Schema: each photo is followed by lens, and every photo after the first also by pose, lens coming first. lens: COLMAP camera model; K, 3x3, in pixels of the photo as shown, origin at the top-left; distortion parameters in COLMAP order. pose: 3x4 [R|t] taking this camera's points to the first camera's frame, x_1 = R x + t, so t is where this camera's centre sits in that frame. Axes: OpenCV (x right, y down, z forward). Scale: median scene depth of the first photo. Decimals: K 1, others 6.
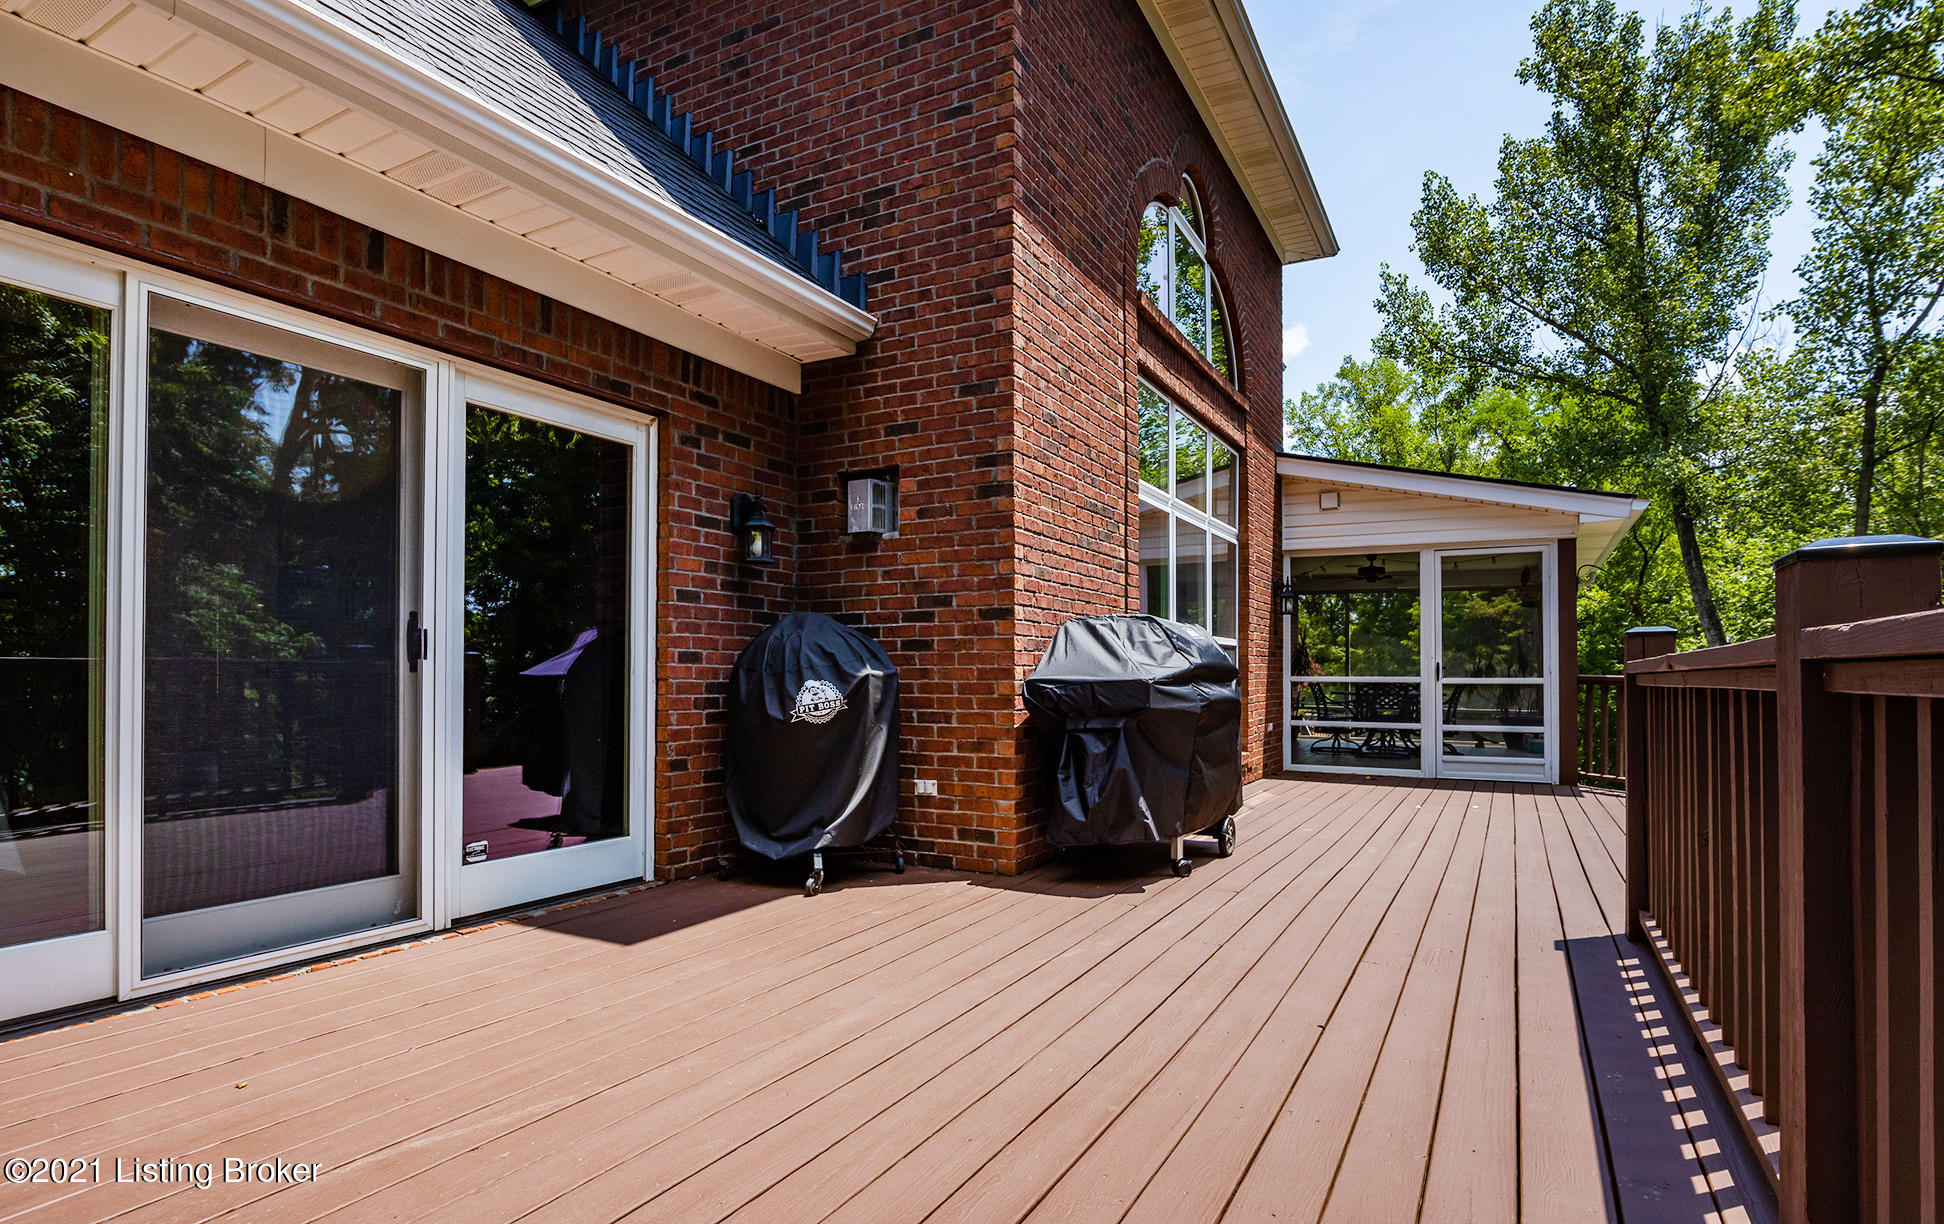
lens RADIAL K [[1017.0, 0, 976.7], [0, 1017.0, 669.5], [0, 0, 1]] dist [-0.001480, -0.003977]
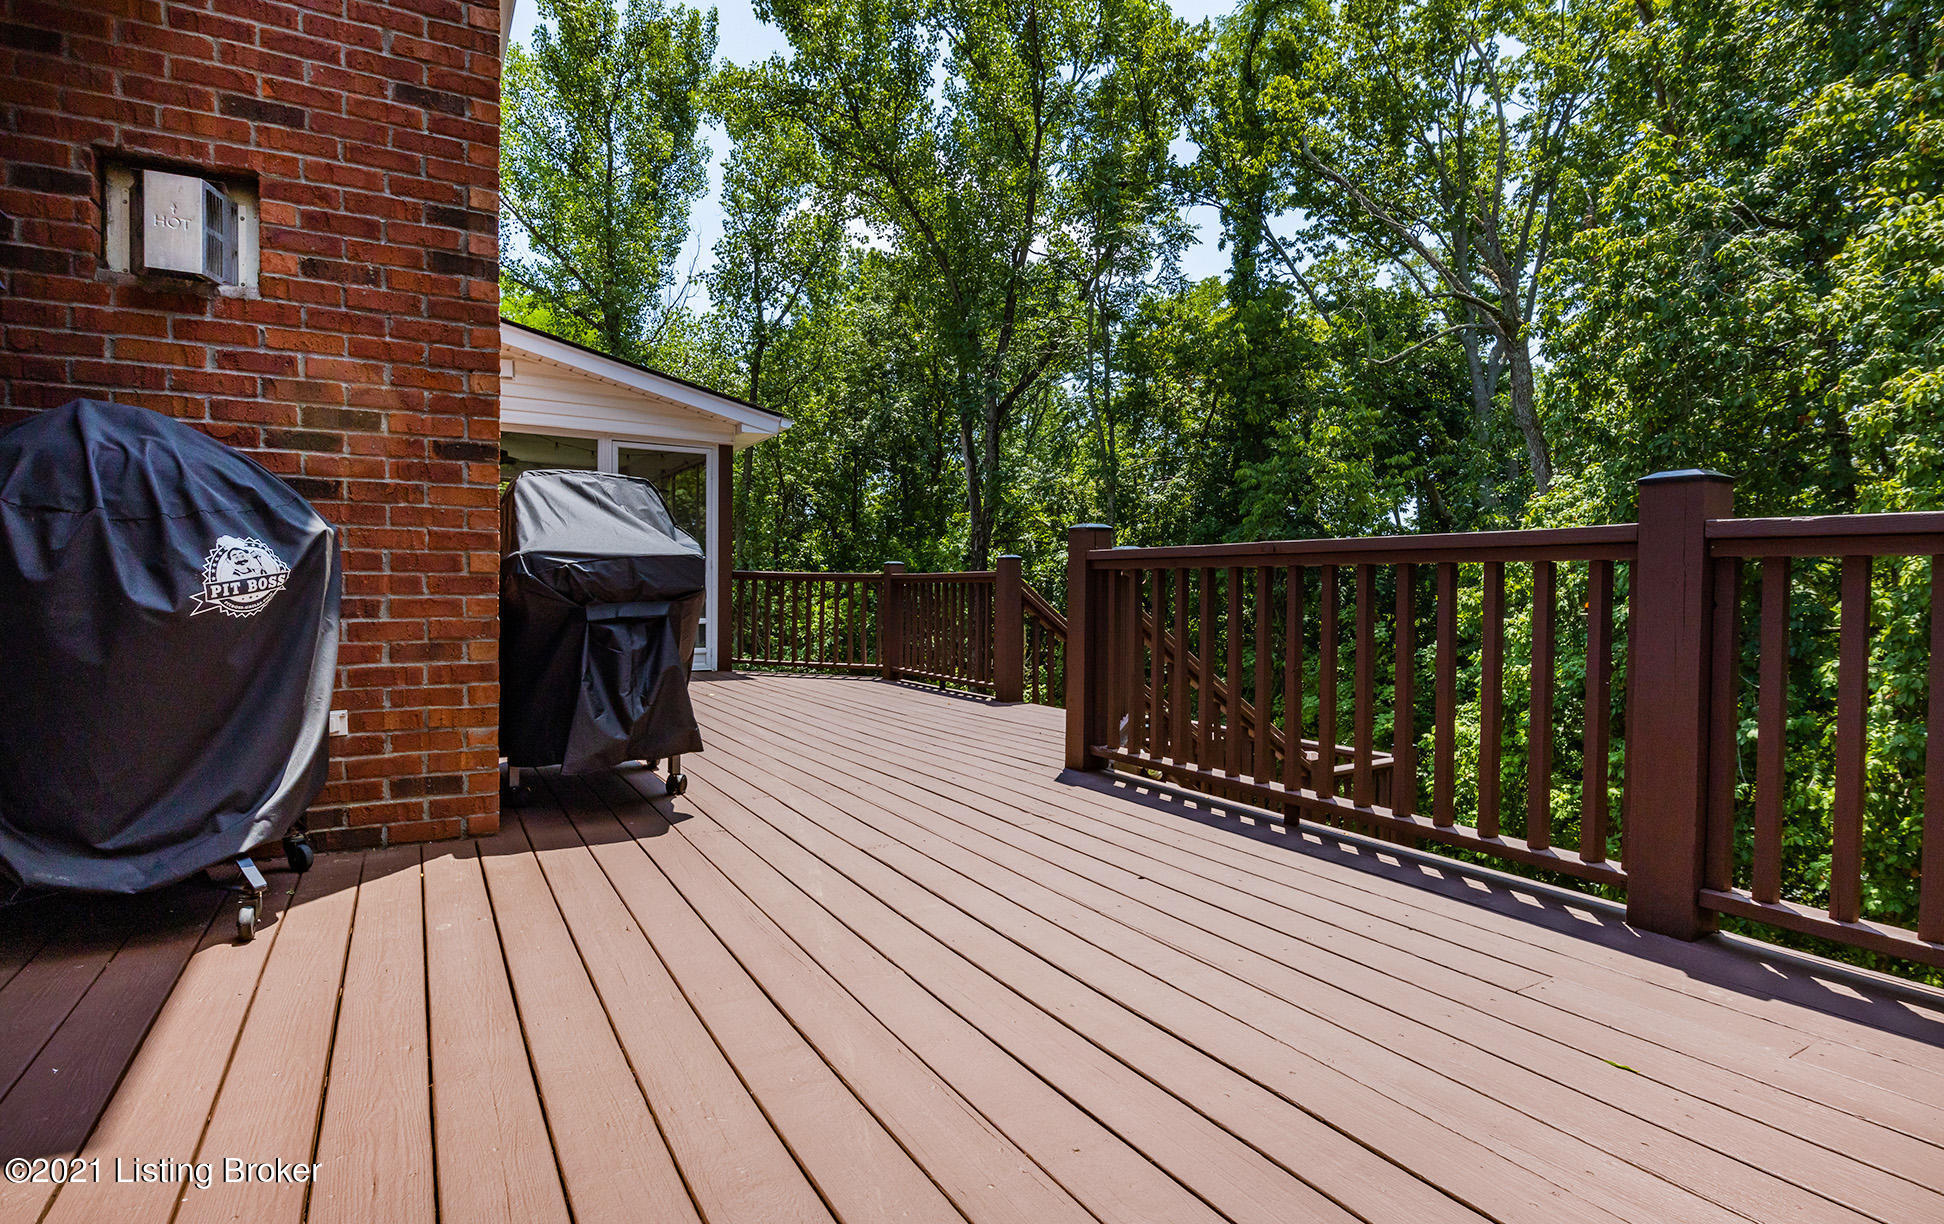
lens RADIAL K [[1017.0, 0, 976.6], [0, 1017.0, 611.3], [0, 0, 1]] dist [-0.001480, -0.003977]
pose [[0.498886, -0.016165, 0.866517, -0.386093], [-0.014303, 0.999536, 0.026881, 0.027091], [-0.866550, -0.025804, 0.498423, 0.363964]]
